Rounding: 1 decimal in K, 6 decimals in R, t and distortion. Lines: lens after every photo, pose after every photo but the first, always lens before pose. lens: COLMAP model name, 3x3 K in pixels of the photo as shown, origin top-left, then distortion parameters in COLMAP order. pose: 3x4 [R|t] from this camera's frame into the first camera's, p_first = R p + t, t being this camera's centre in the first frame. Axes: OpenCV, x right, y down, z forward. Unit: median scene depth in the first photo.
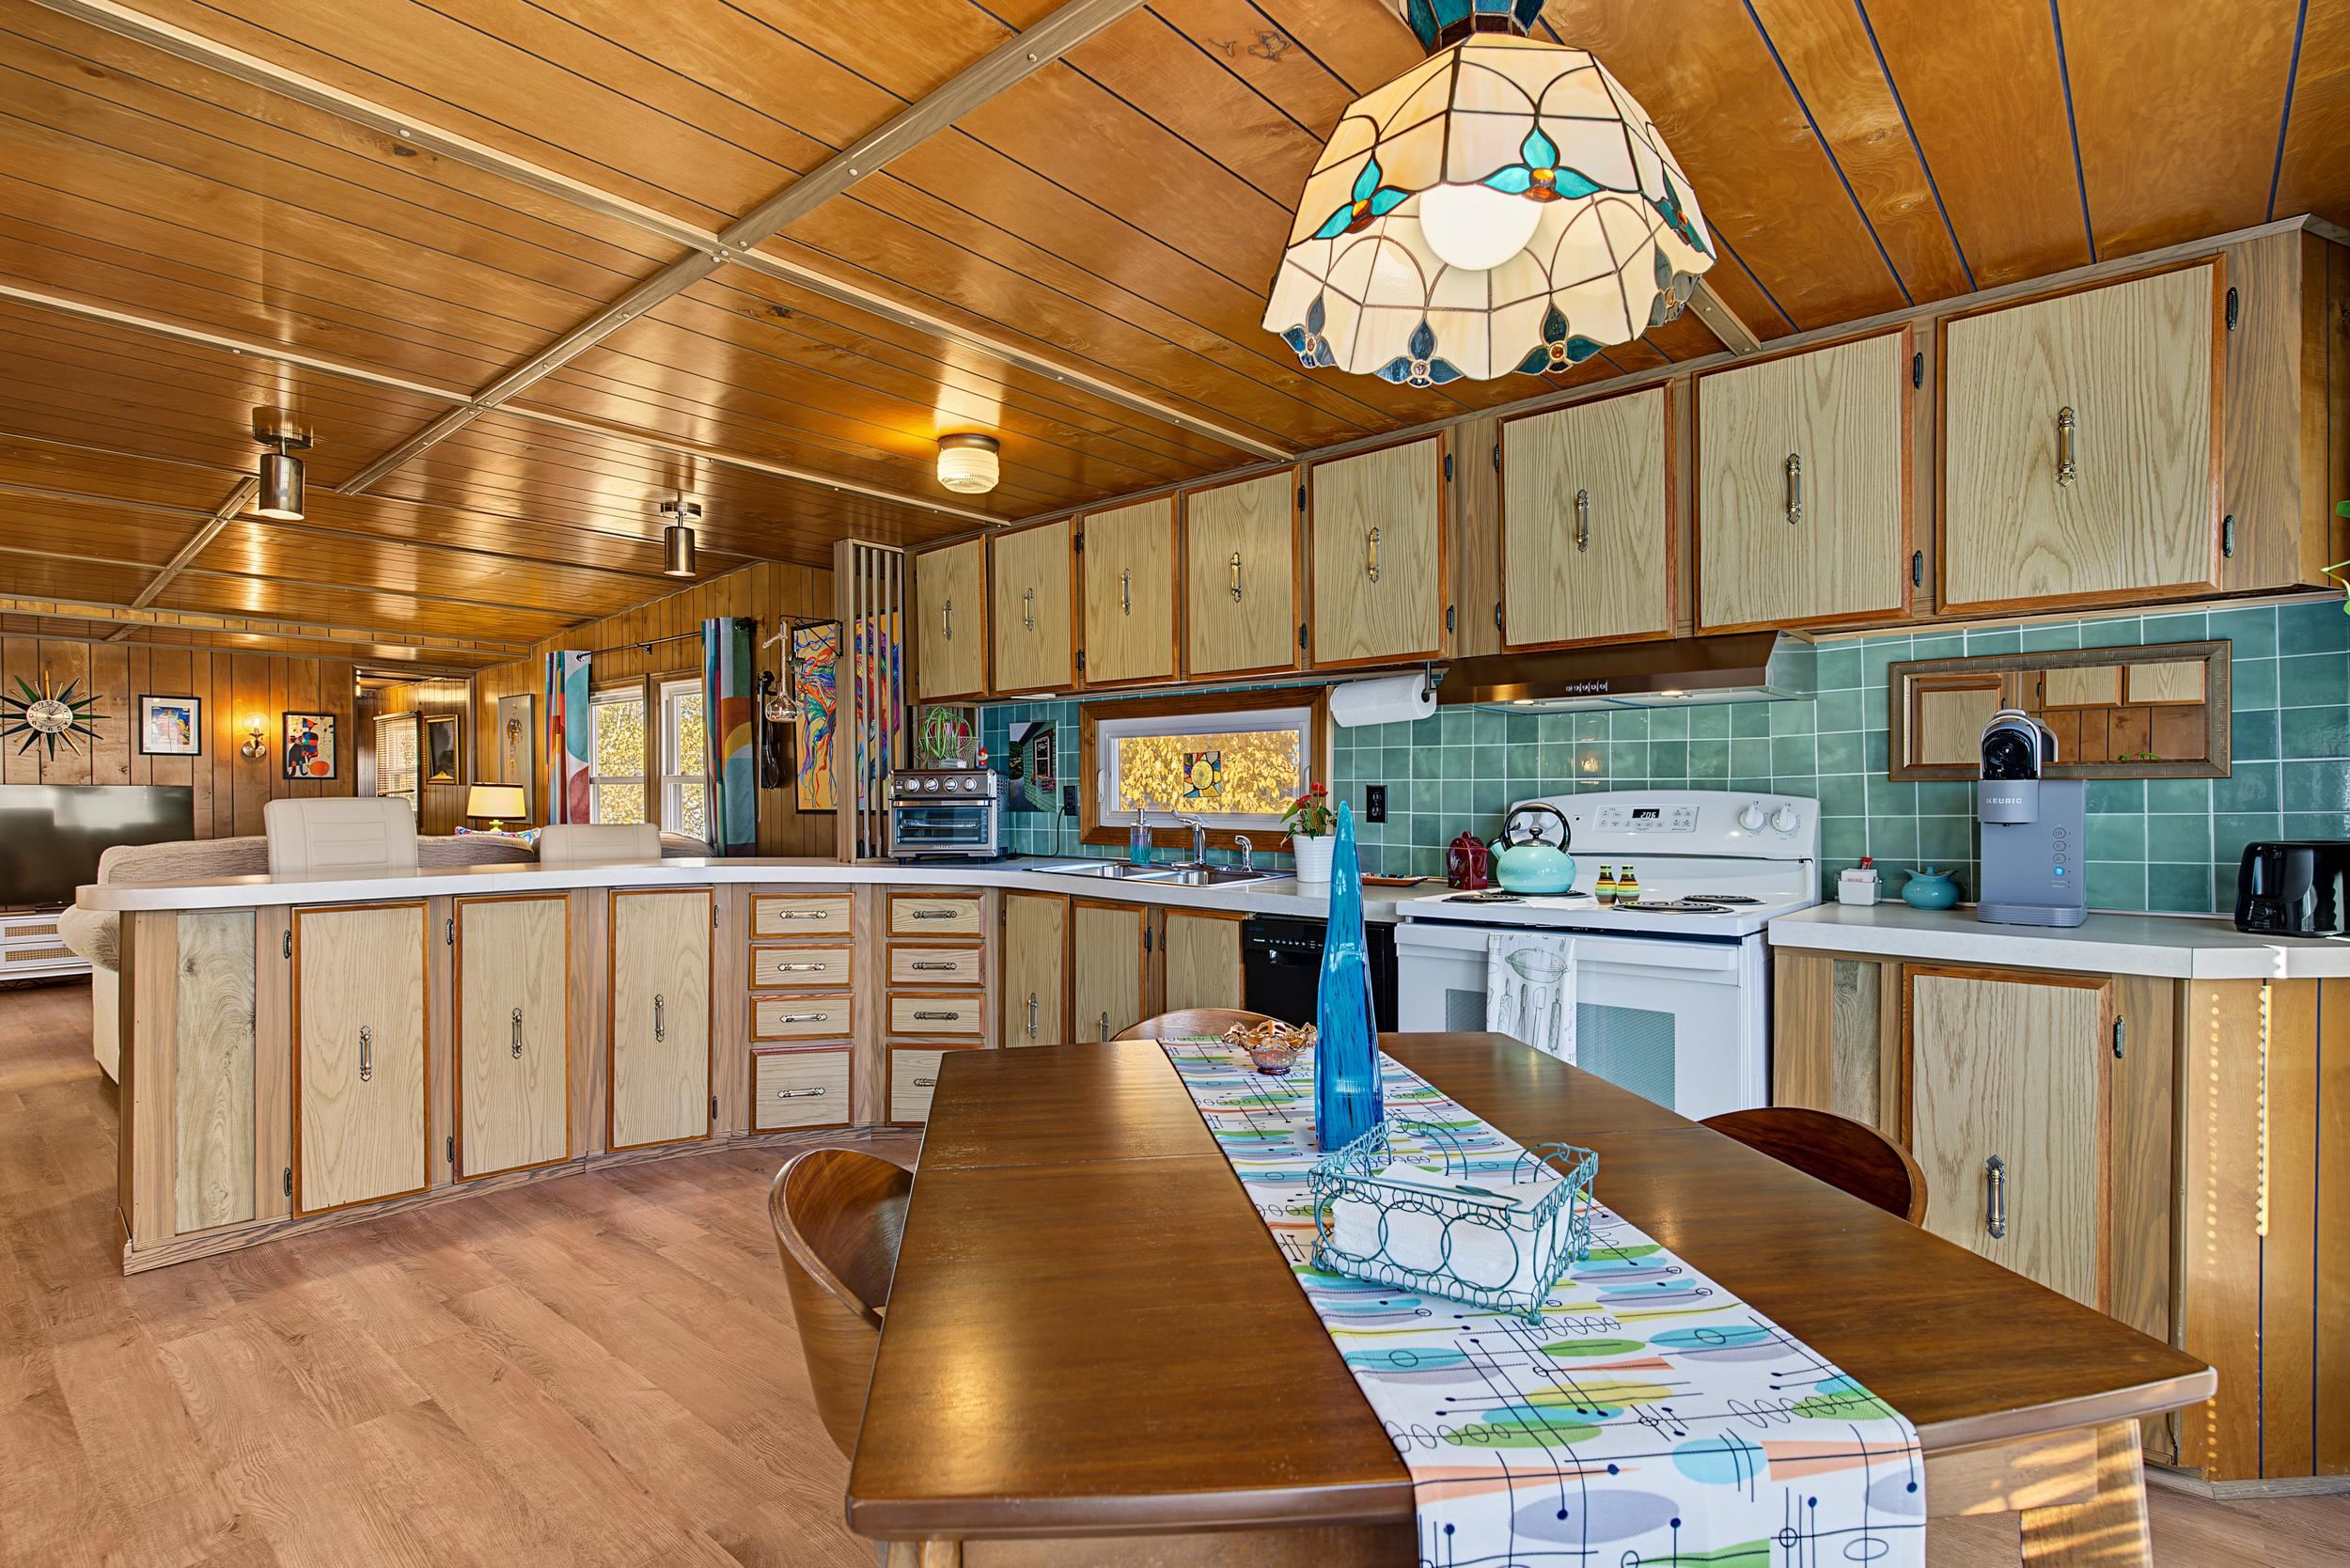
lens RADIAL K [[1138.5, 0, 1161.5], [0, 1138.5, 810.0], [0, 0, 1]] dist [-0.007898, 0.004108]
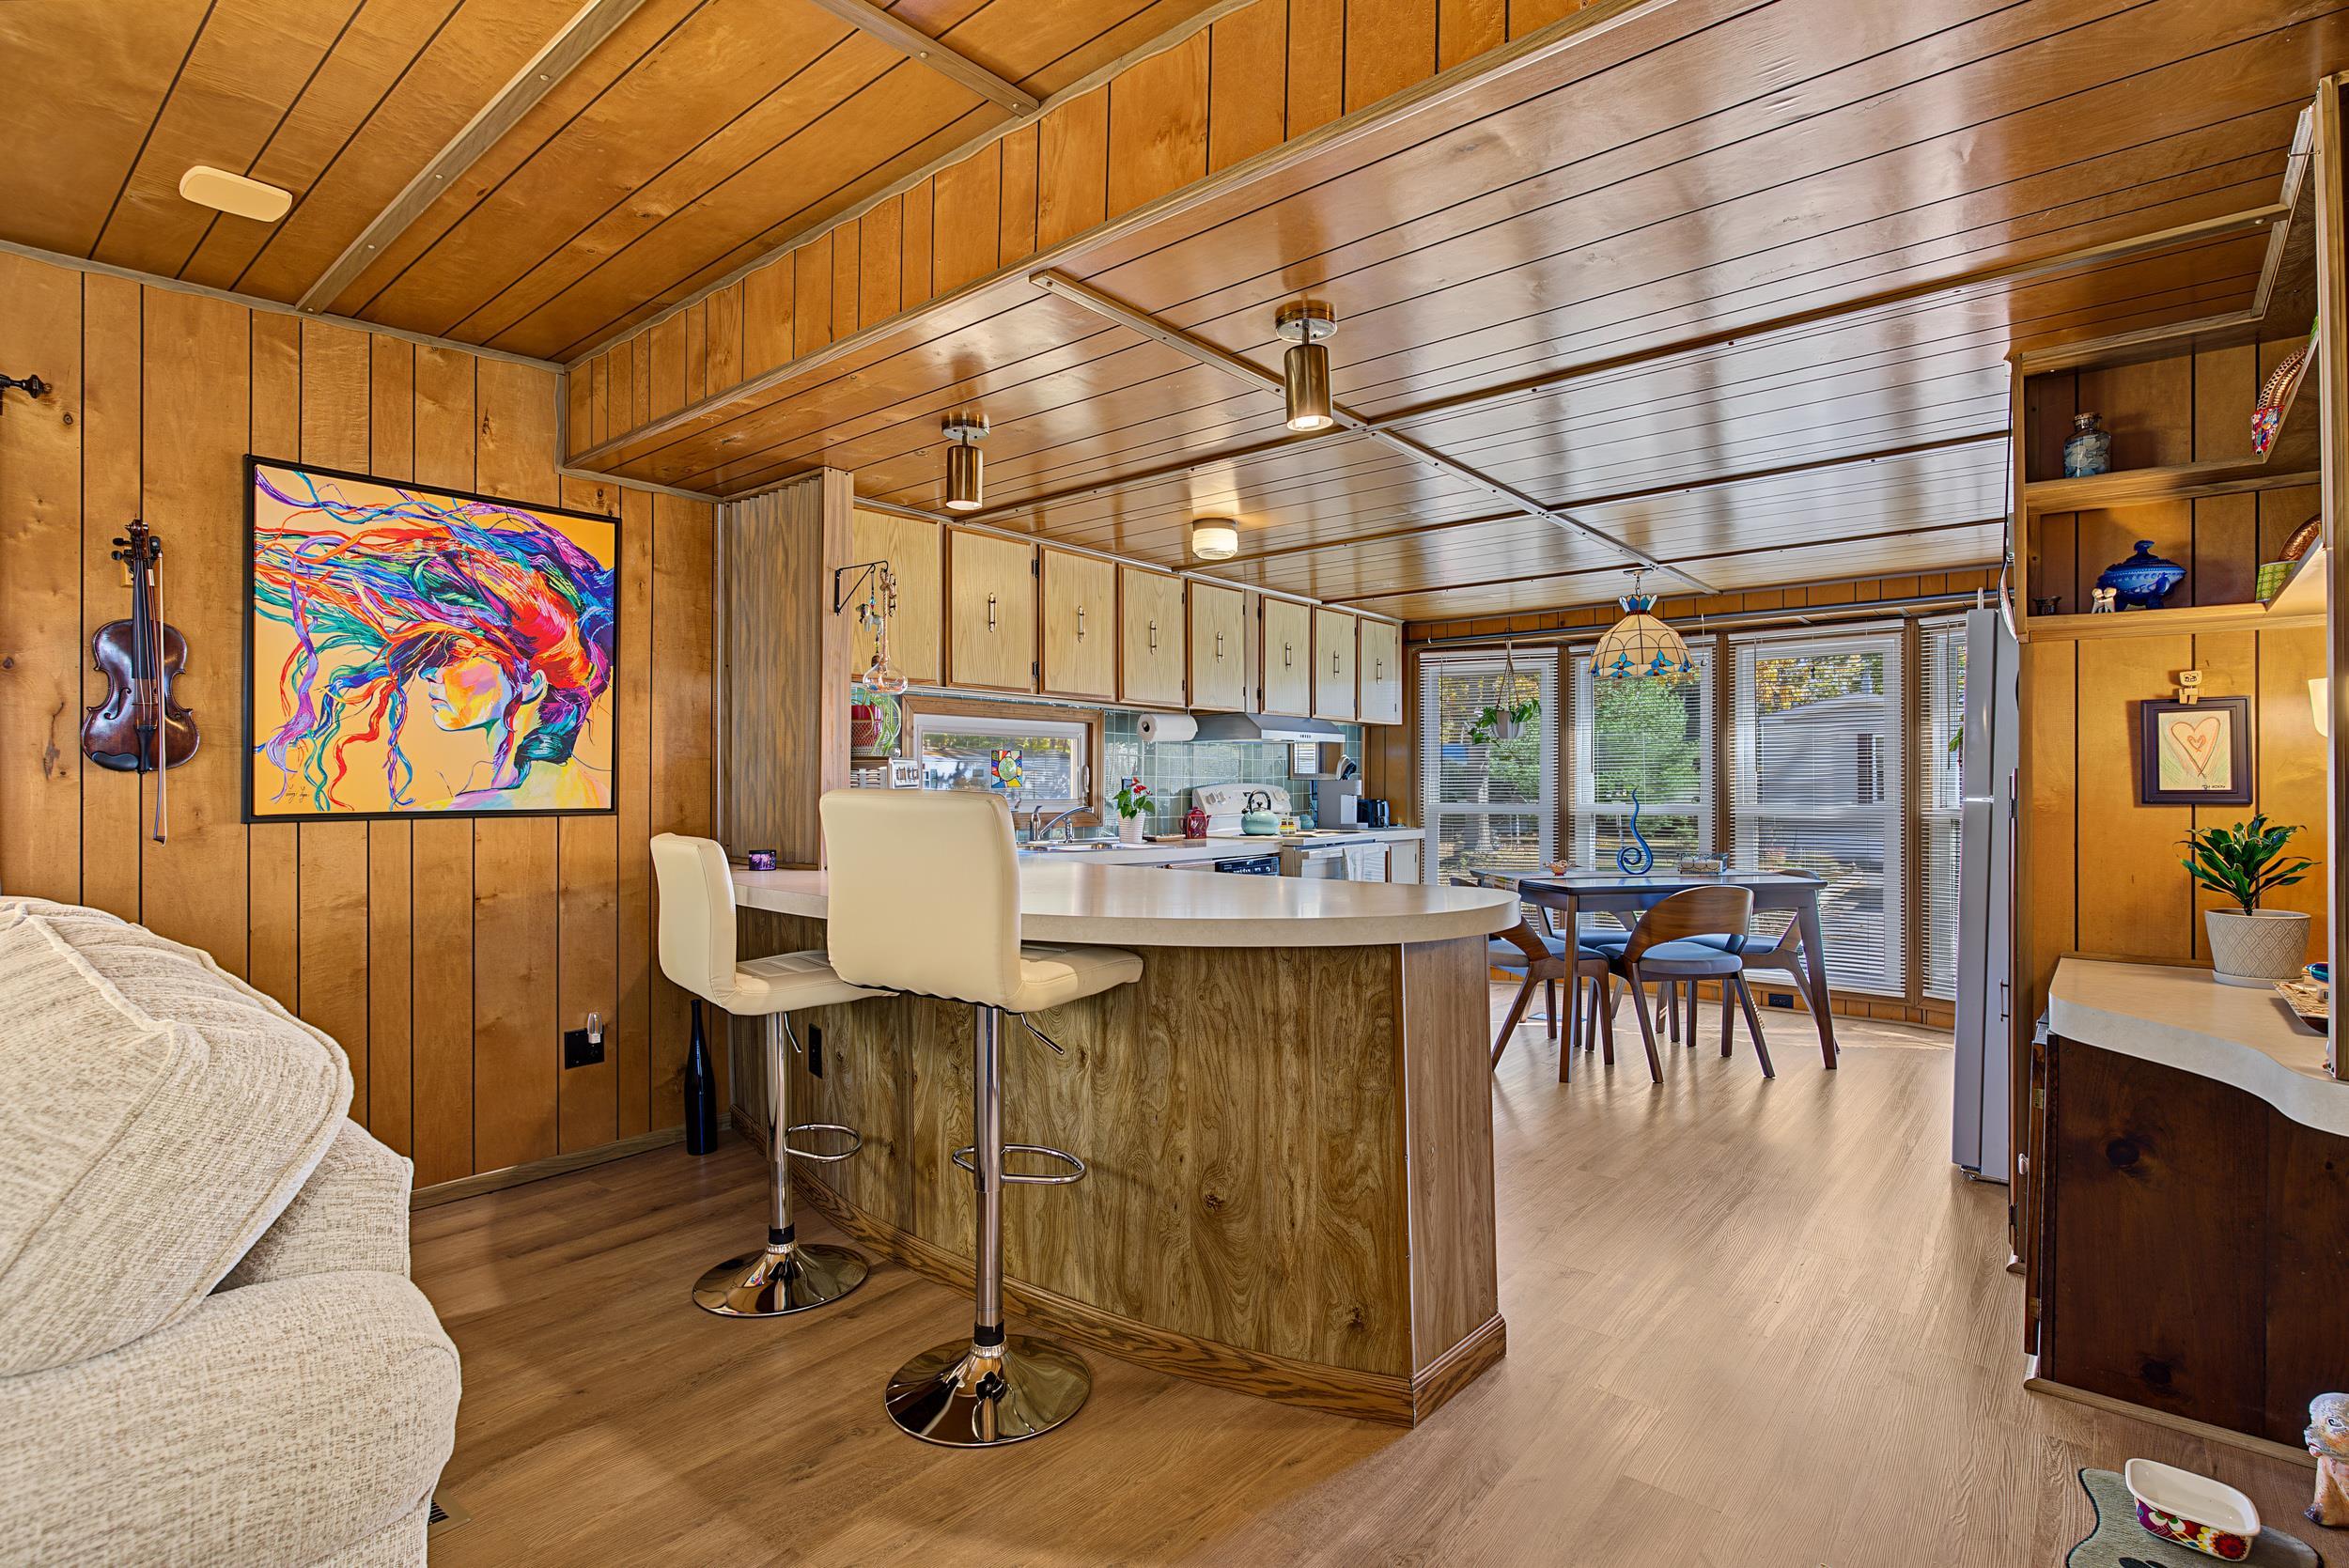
lens RADIAL K [[1137.9, 0, 1187.5], [0, 1137.9, 772.9], [0, 0, 1]] dist [-0.007898, 0.004108]
pose [[-0.032852, 0.012131, 0.999387, -1.226101], [0.015349, 0.999815, -0.011631, -0.010082], [-0.999342, 0.014958, -0.033032, 0.877213]]
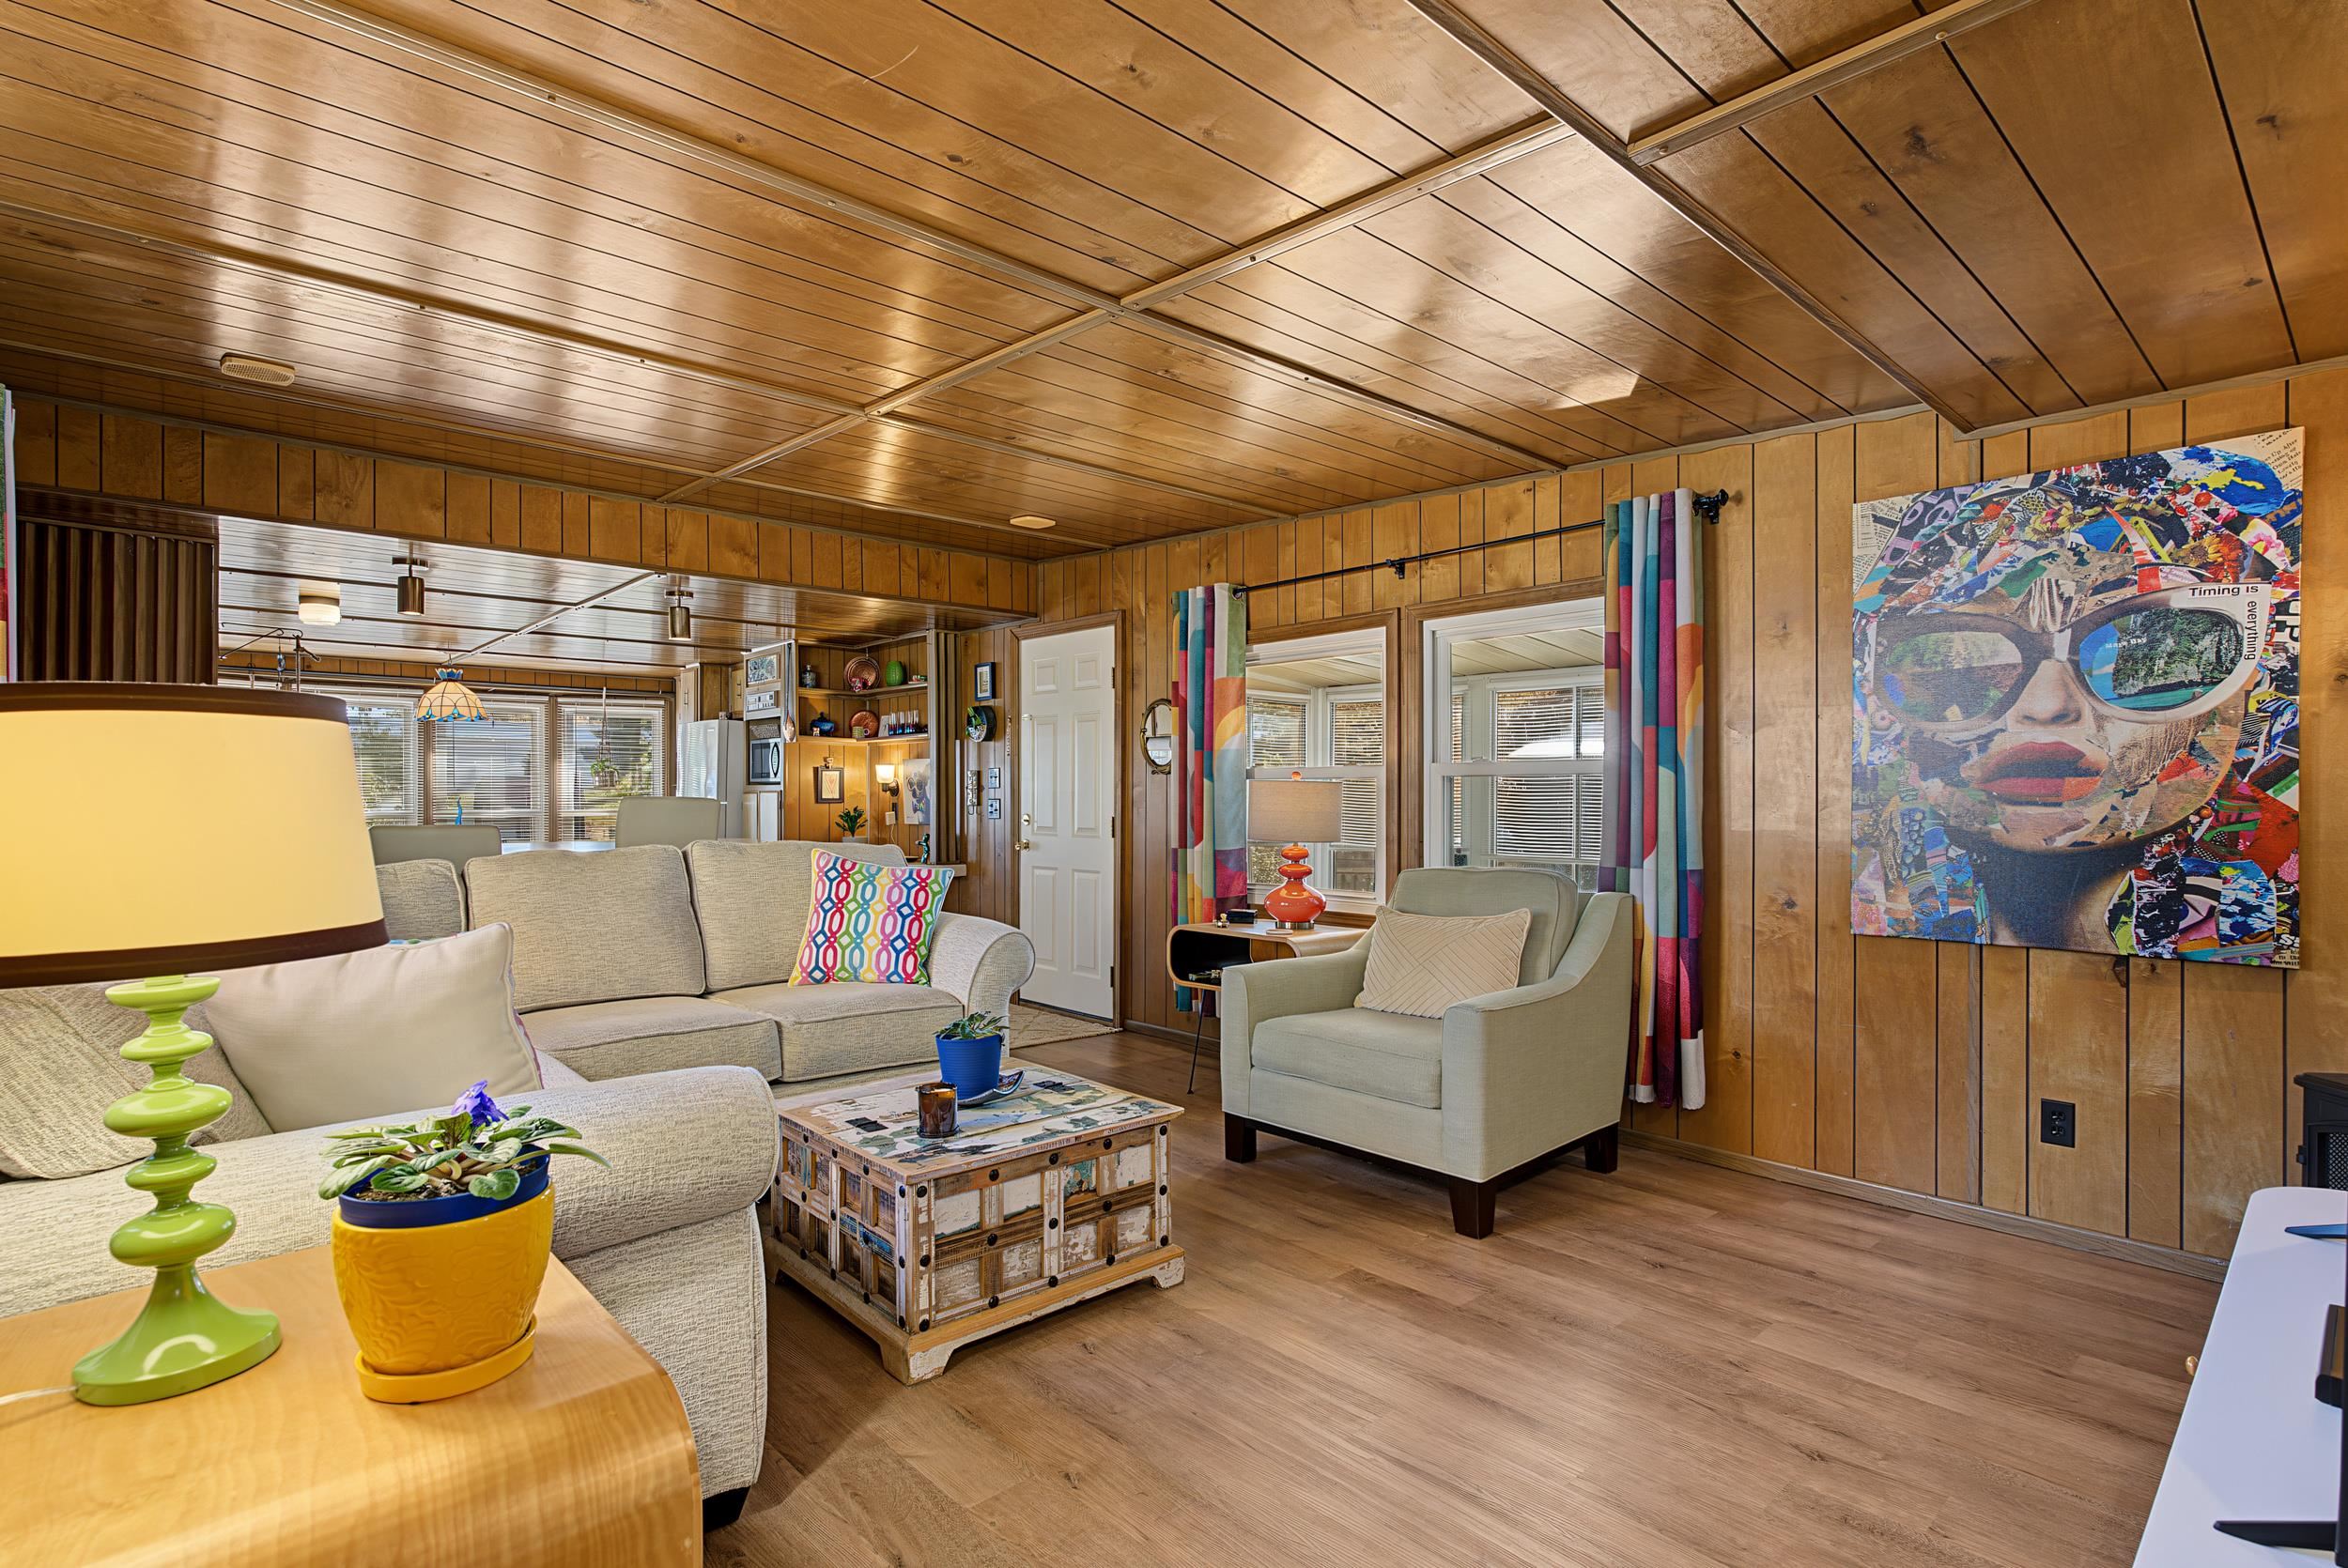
lens RADIAL K [[1137.4, 0, 1178.7], [0, 1137.4, 805.2], [0, 0, 1]] dist [-0.007898, 0.004108]
pose [[-0.995258, -0.000760, 0.097270, -1.375977], [0.001141, 0.999809, 0.019490, -0.024202], [-0.097267, 0.019508, -0.995067, 2.153316]]
